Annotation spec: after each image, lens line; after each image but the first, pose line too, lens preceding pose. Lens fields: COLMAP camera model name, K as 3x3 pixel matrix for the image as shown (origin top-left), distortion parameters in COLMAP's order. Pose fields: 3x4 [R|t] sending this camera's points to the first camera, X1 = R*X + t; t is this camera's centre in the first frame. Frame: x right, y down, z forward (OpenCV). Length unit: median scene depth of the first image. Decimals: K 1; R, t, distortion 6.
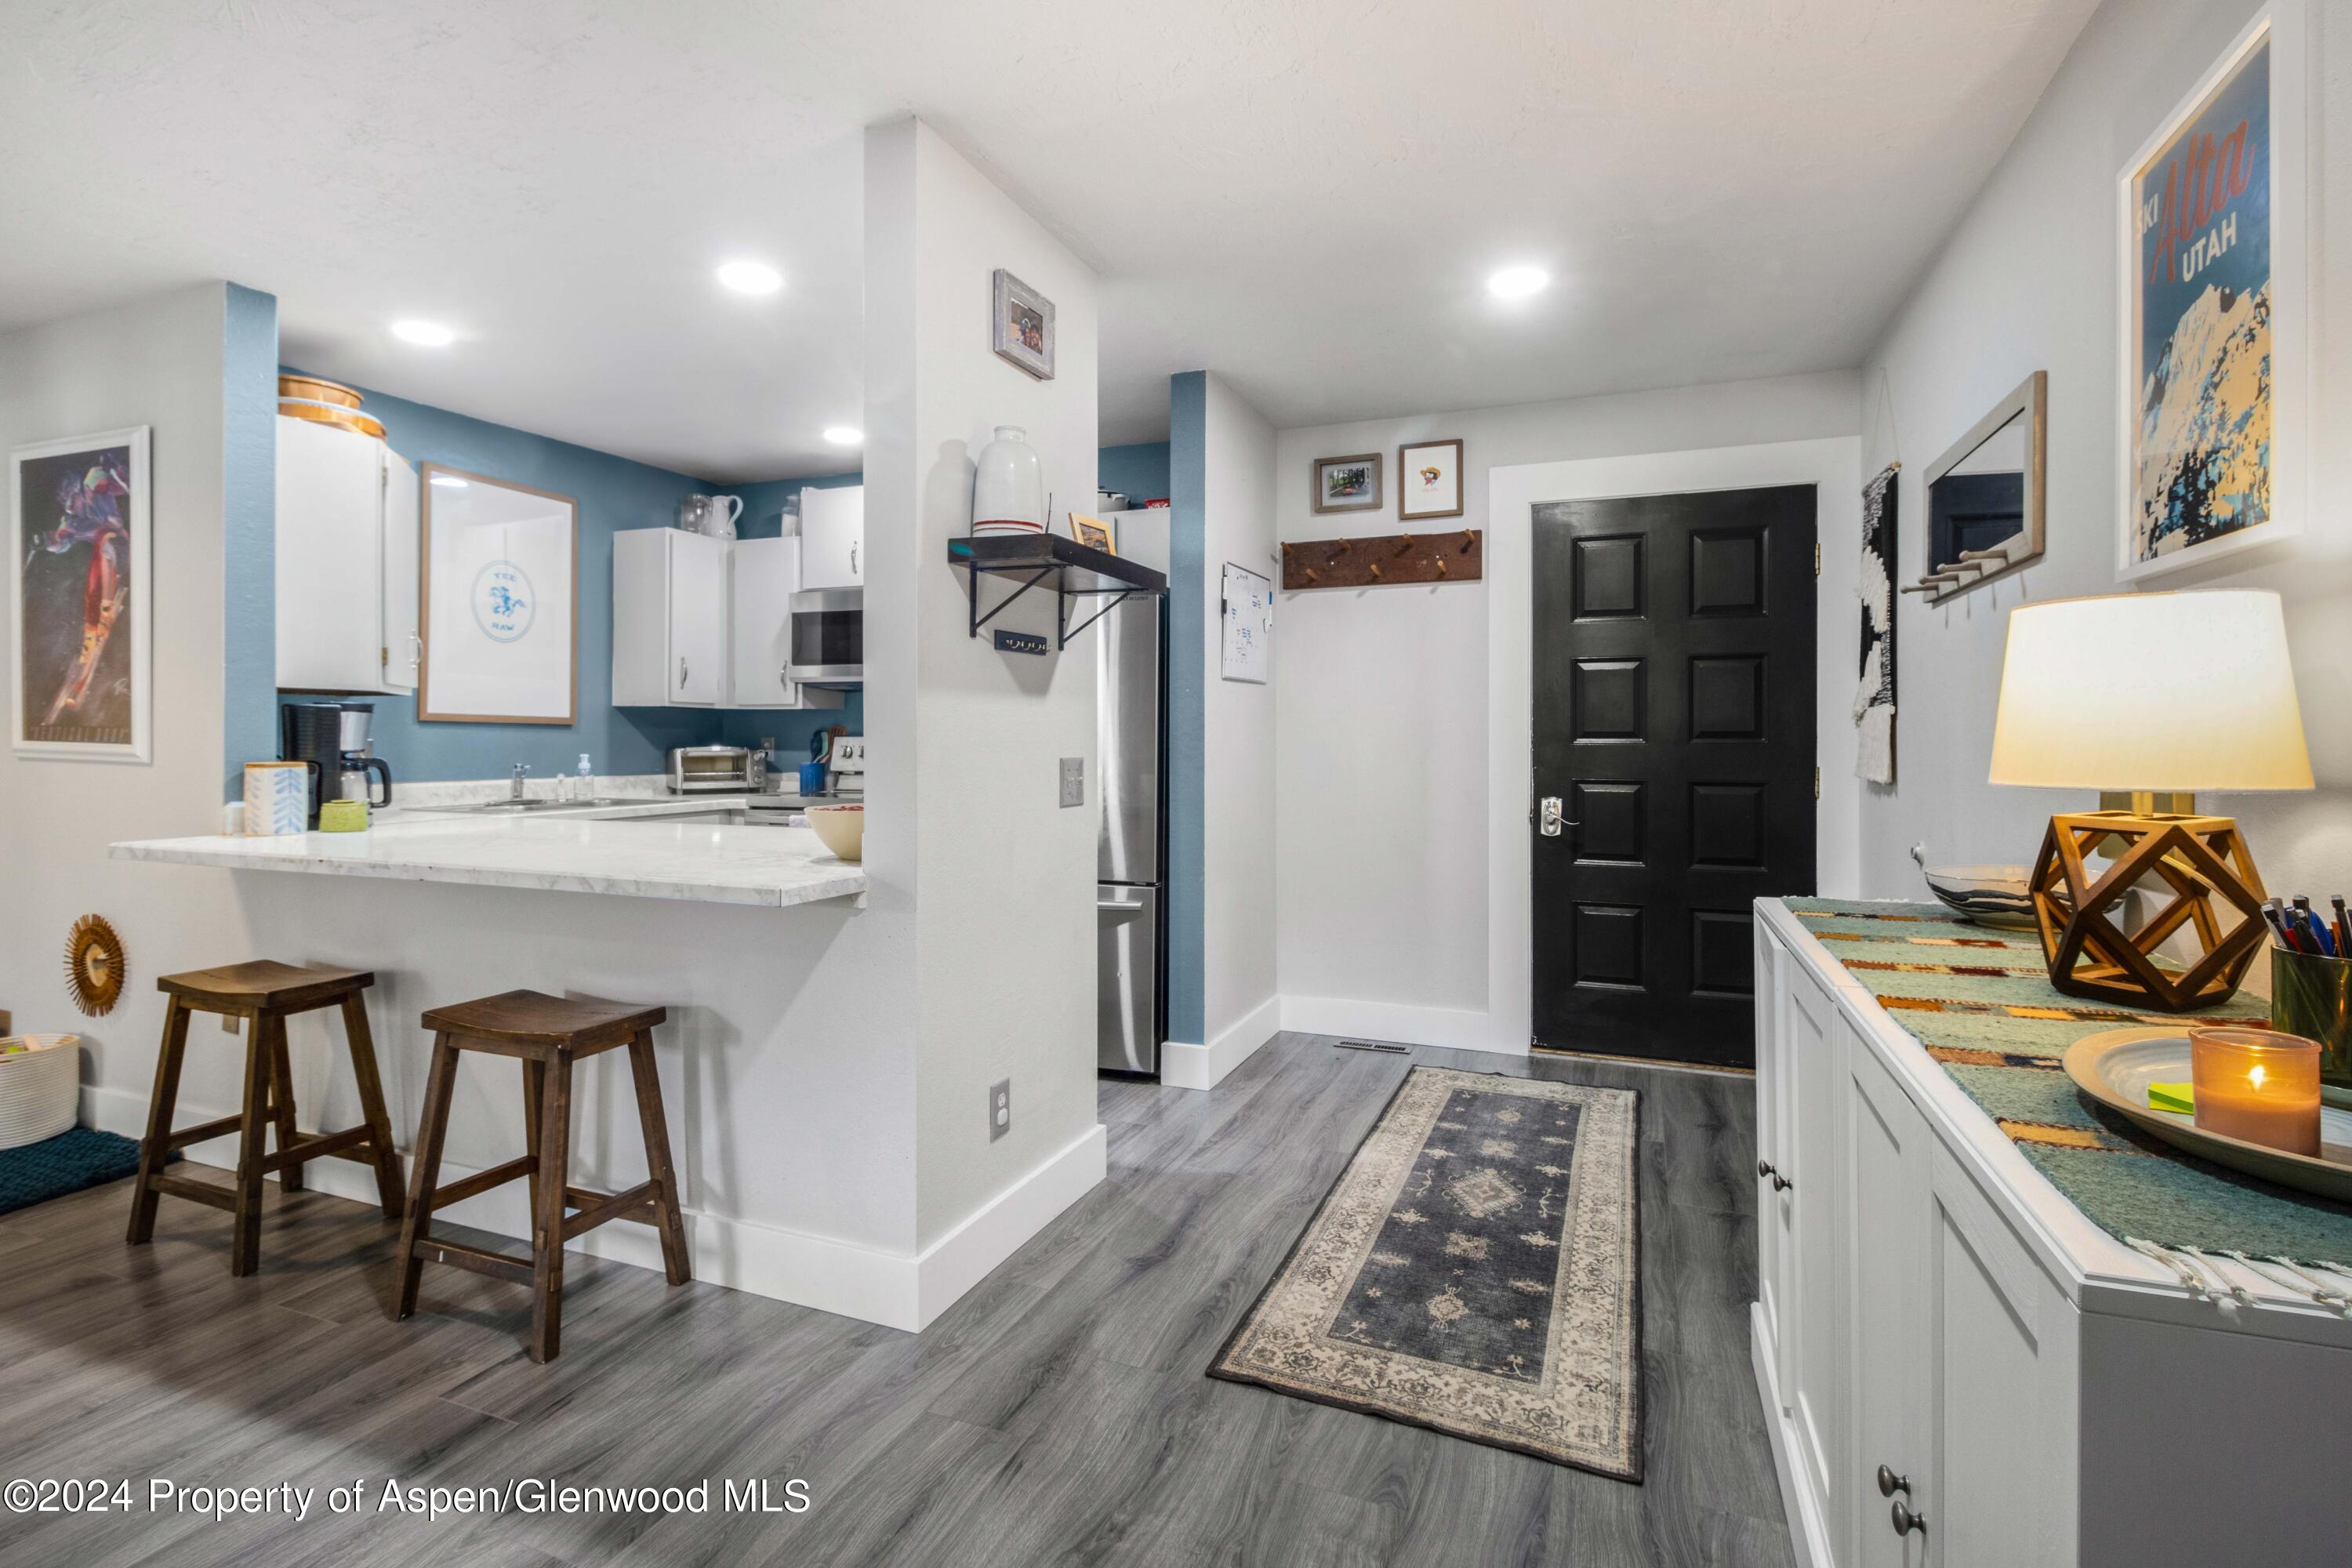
lens RADIAL K [[1127.9, 0, 1173.6], [0, 1127.9, 742.8], [0, 0, 1]] dist [-0.014576, -0.000836]
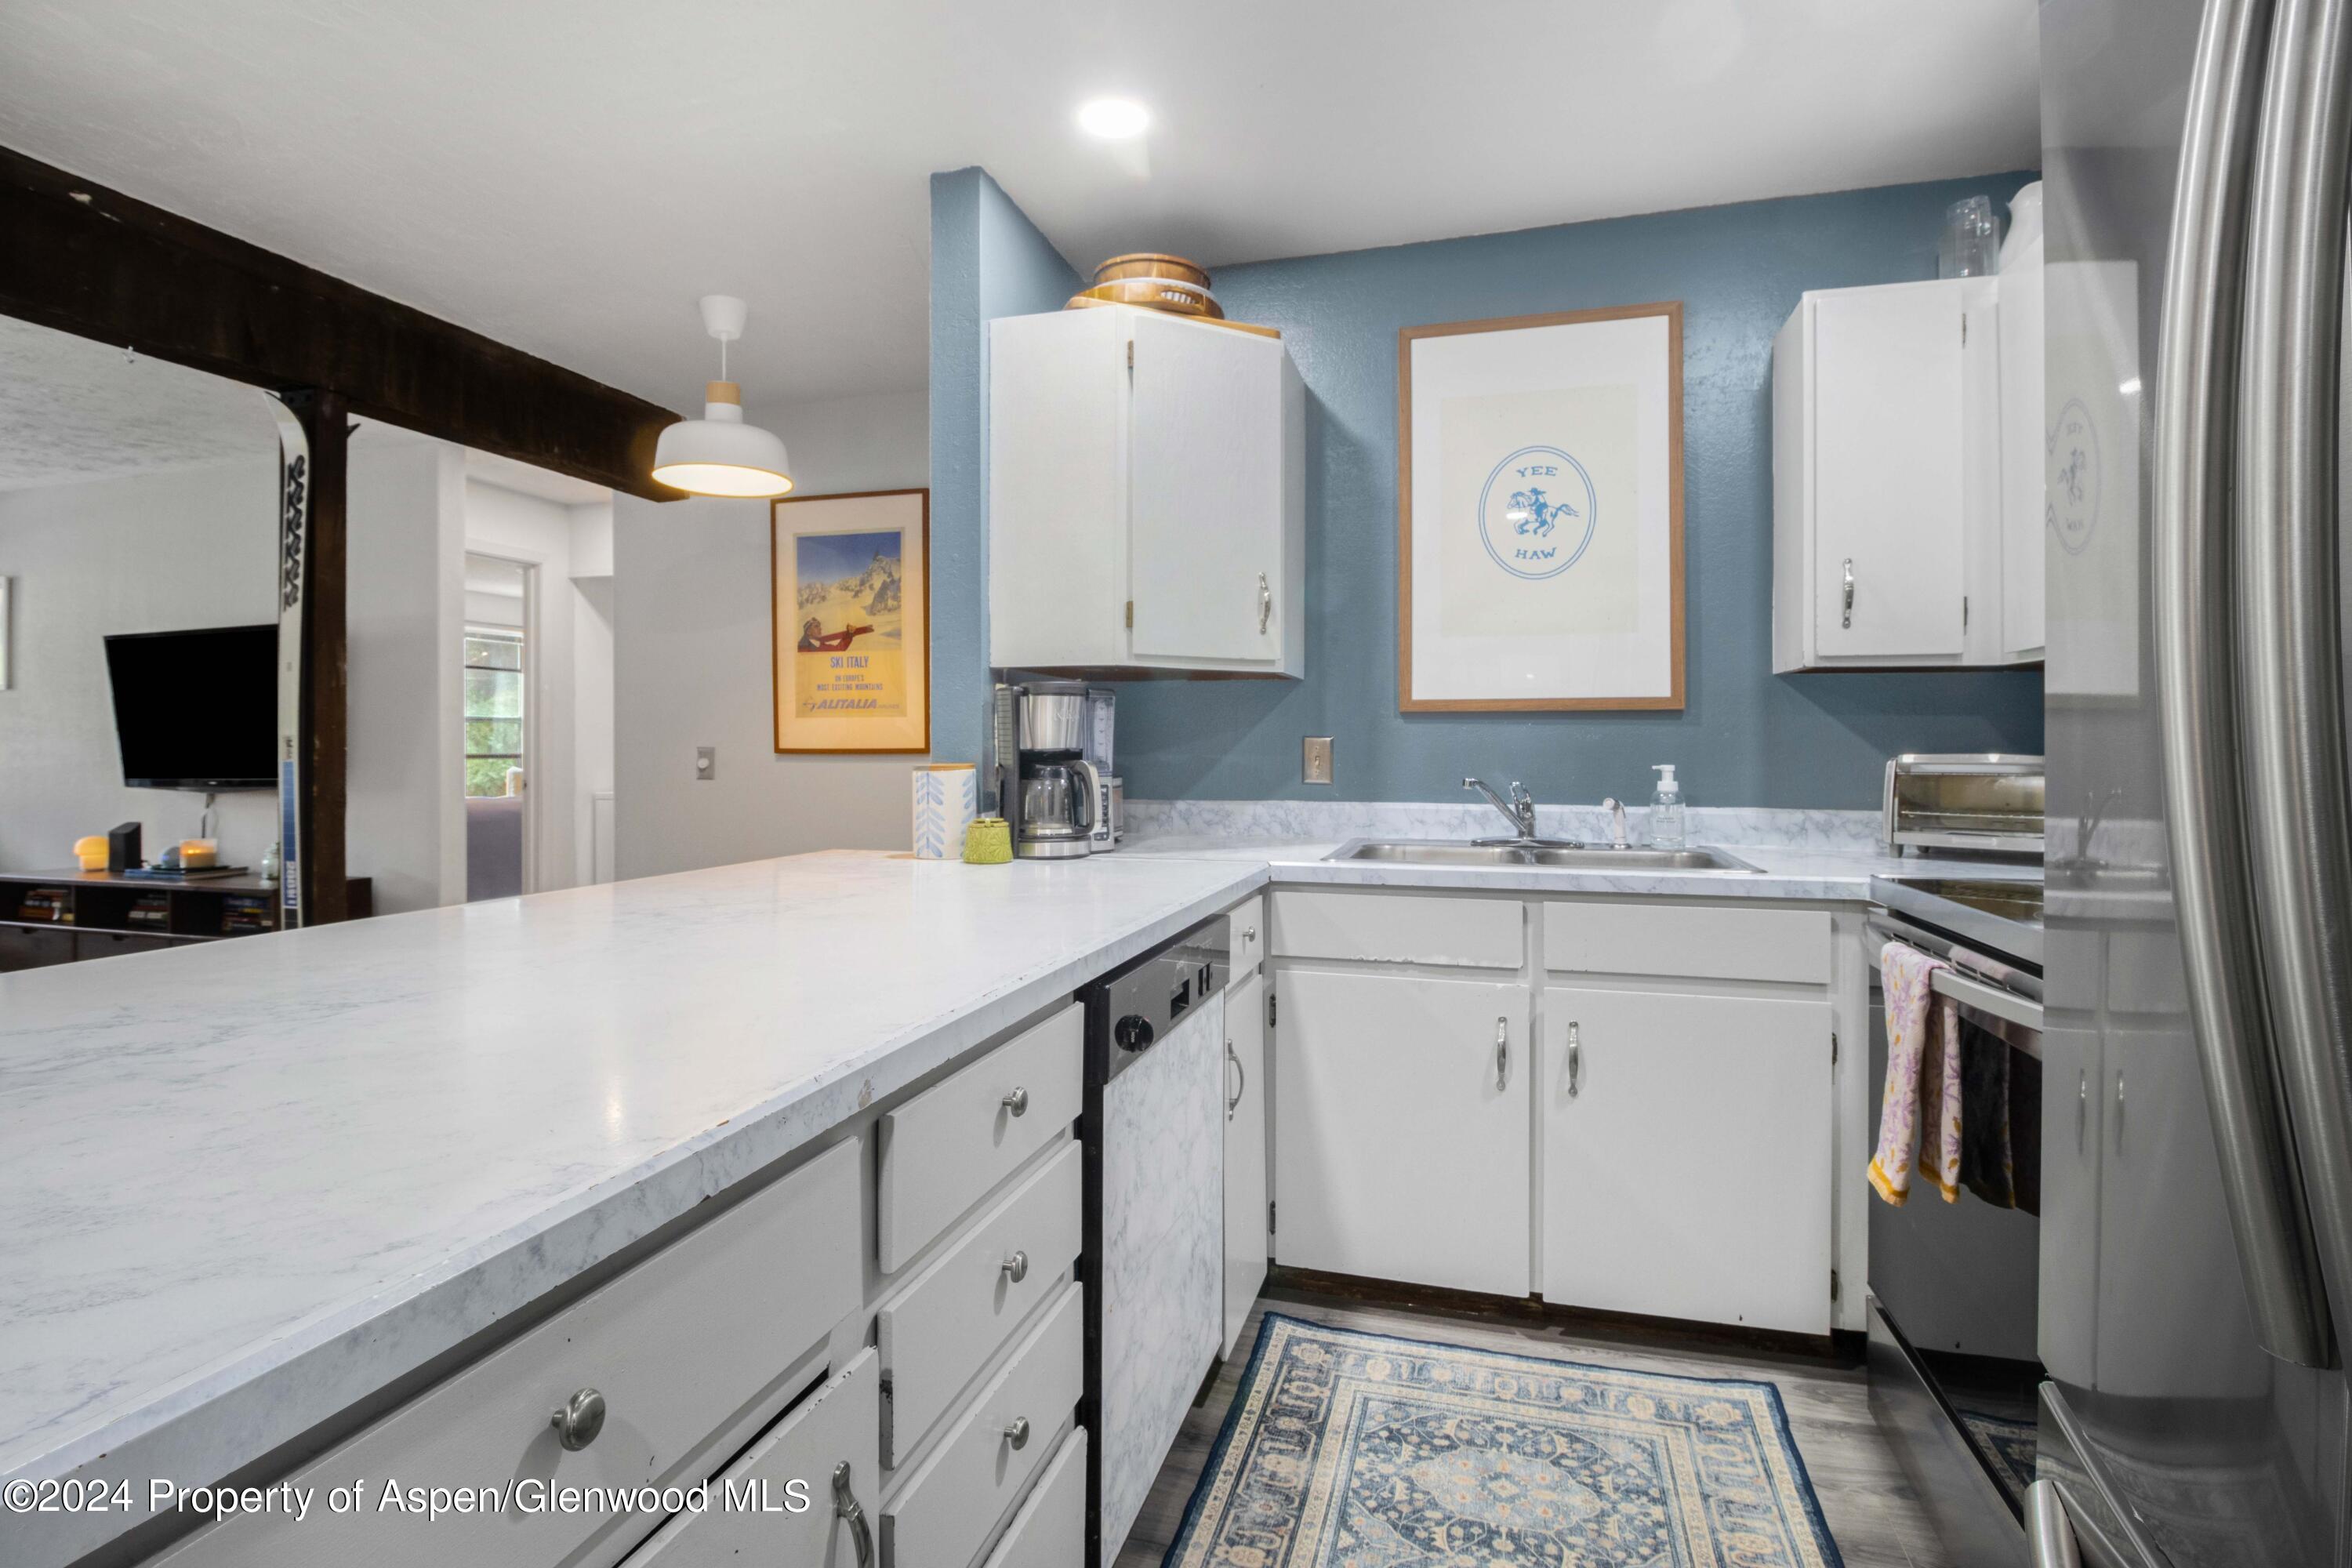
lens RADIAL K [[1127.9, 0, 1173.6], [0, 1127.9, 742.8], [0, 0, 1]] dist [-0.014576, -0.000836]
pose [[0.094808, -0.004855, -0.995484, -0.007452], [-0.007105, 0.999959, -0.005553, 0.004122], [0.995470, 0.007599, 0.094770, 0.740469]]
